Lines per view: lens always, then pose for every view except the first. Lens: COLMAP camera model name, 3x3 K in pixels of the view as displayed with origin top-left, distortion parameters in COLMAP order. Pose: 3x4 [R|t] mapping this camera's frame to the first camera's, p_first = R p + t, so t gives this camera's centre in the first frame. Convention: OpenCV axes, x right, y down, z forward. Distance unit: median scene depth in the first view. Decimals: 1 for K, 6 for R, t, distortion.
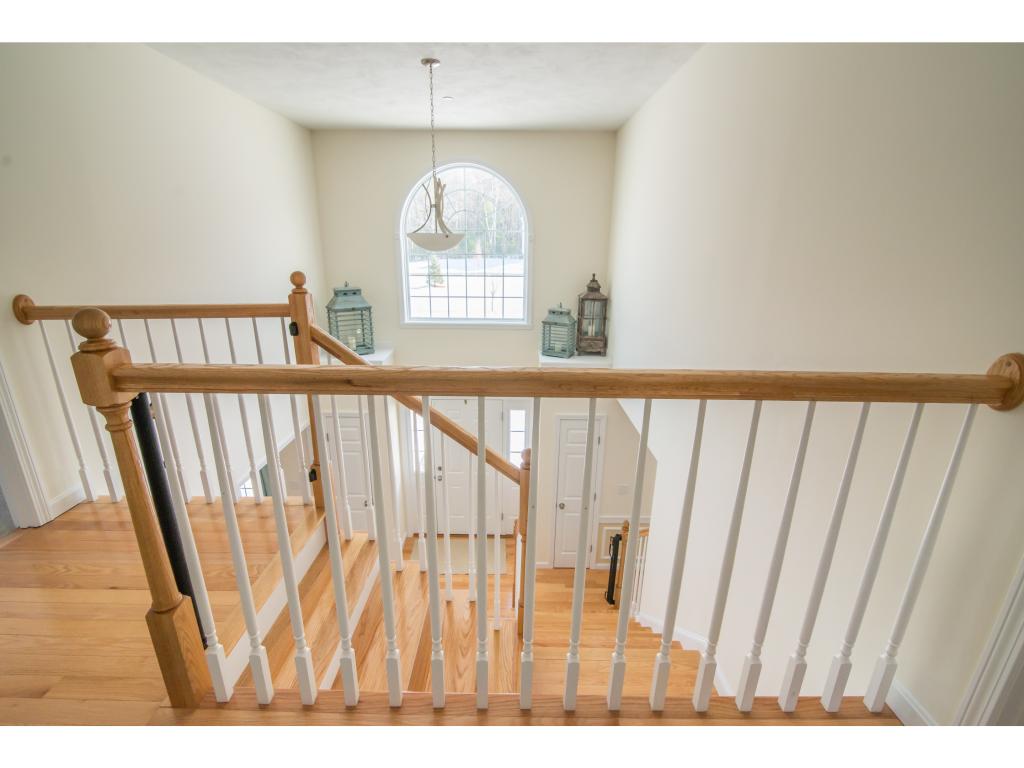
lens RADIAL K [[473.6, 0, 507.7], [0, 473.6, 388.6], [0, 0, 1]] dist [-0.017225, -0.000169]
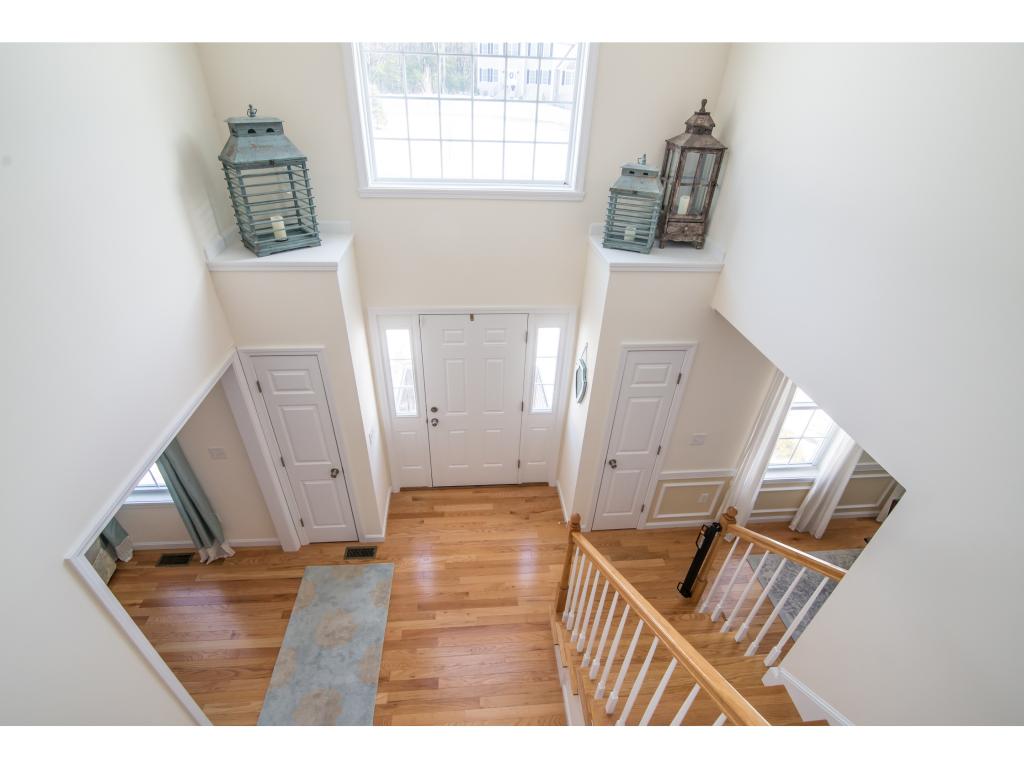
lens RADIAL K [[473.6, 0, 507.7], [0, 473.6, 388.6], [0, 0, 1]] dist [-0.017225, -0.000169]
pose [[0.995893, -0.029387, 0.085631, -0.109800], [0.003832, 0.958688, 0.284435, -0.070767], [-0.090452, -0.282938, 0.954863, 0.382393]]
